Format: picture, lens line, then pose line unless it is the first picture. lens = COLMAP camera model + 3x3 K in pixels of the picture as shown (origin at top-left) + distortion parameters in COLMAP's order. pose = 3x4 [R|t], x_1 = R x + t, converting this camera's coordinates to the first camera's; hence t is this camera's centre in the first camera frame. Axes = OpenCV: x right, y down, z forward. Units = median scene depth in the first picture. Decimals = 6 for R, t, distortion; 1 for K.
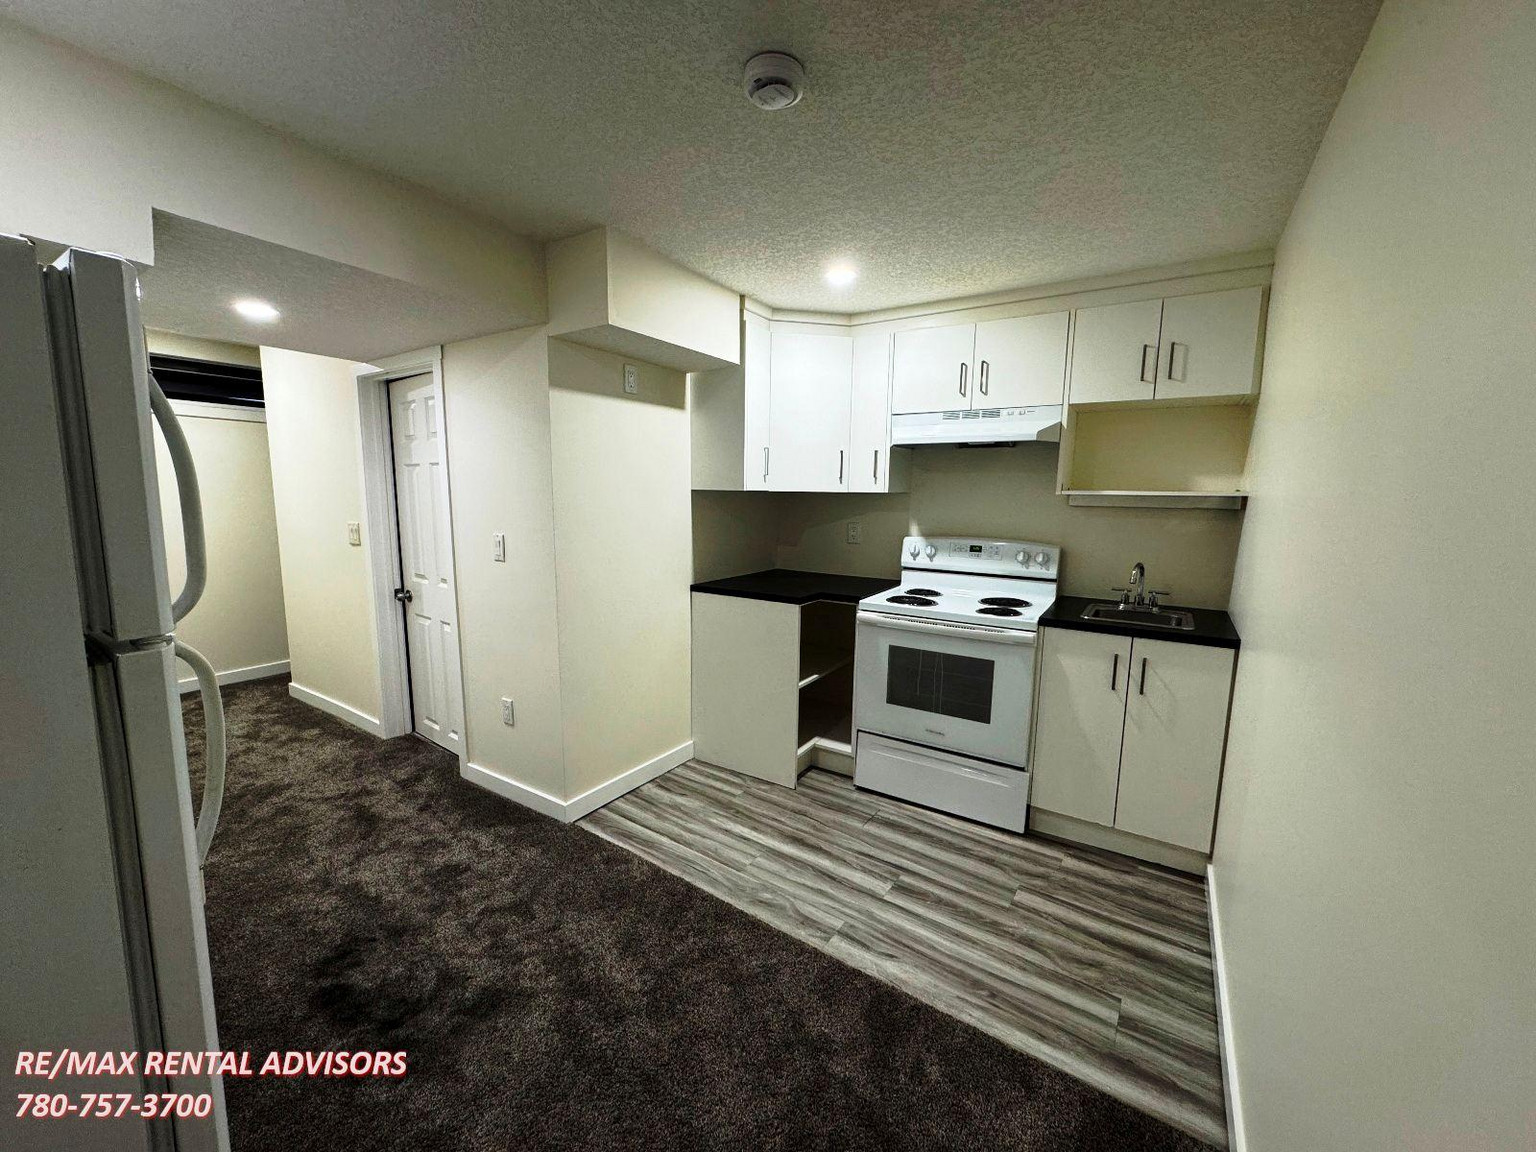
lens RADIAL K [[610.4, 0, 763.8], [0, 610.4, 577.5], [0, 0, 1]] dist [-0.002452, -0.000332]
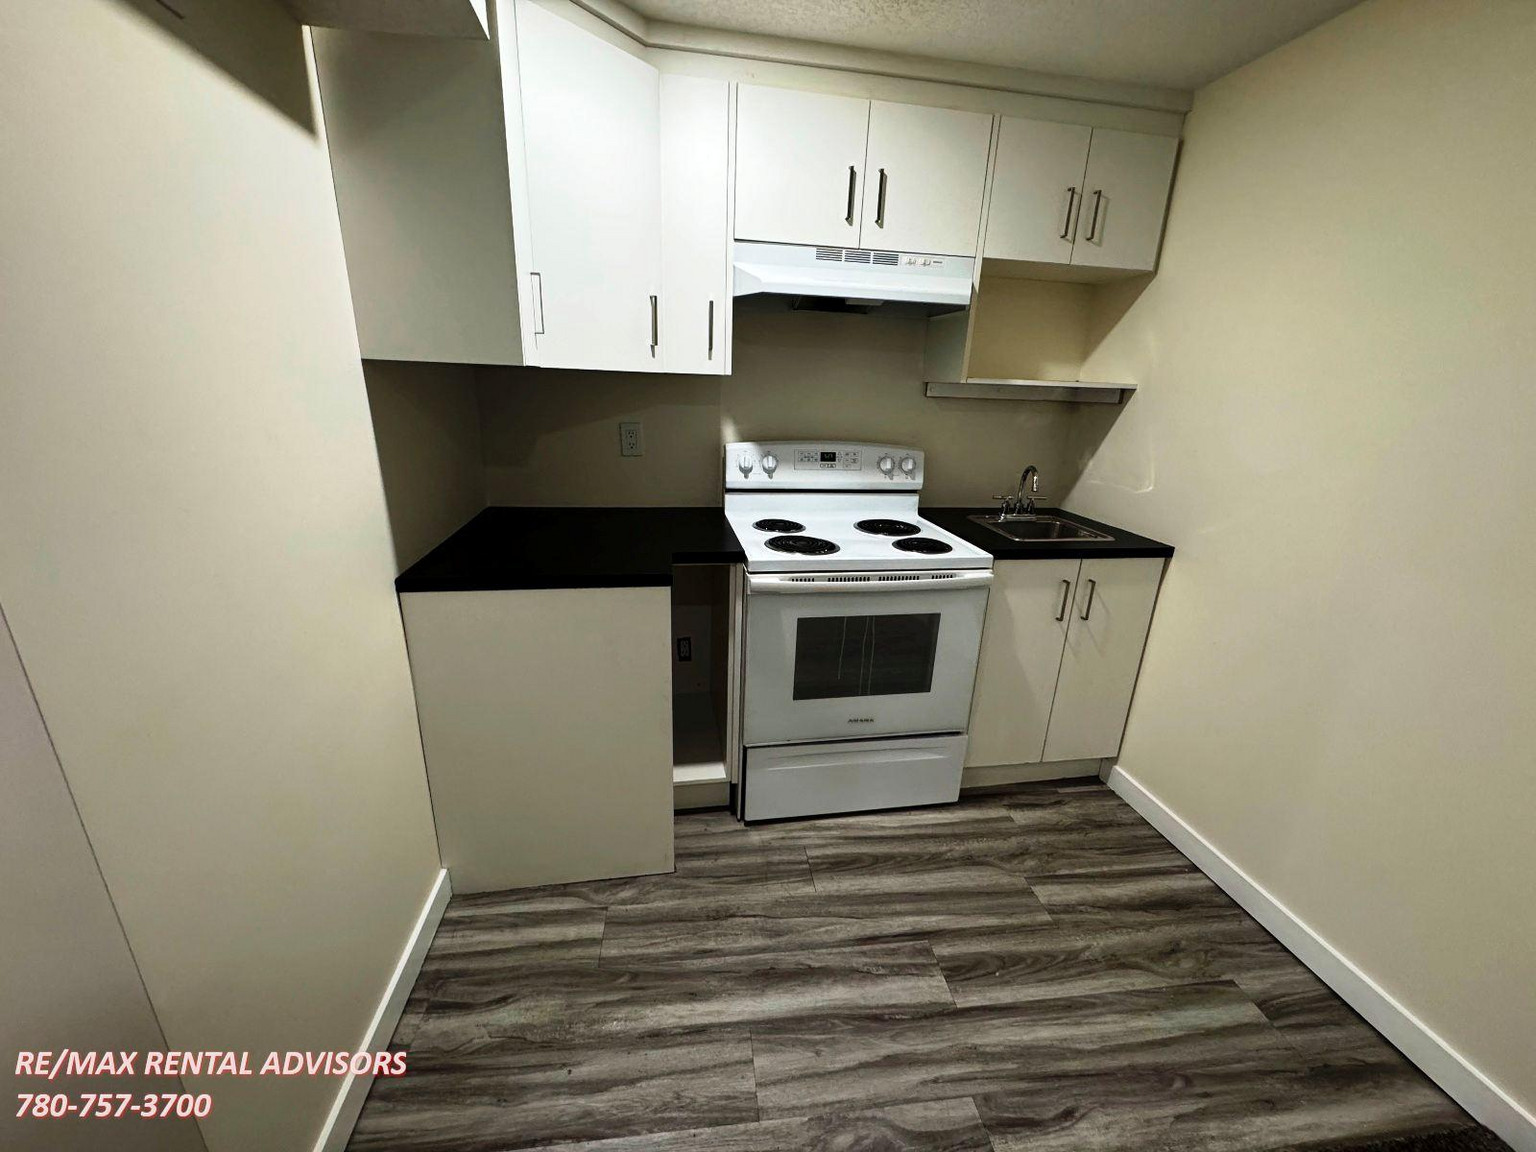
lens RADIAL K [[610.4, 0, 763.8], [0, 610.4, 577.5], [0, 0, 1]] dist [-0.002452, -0.000332]
pose [[0.737636, -0.195440, 0.646294, -0.249976], [0.069843, 0.974143, 0.214867, -0.080090], [-0.671576, -0.113355, 0.732213, 0.575358]]
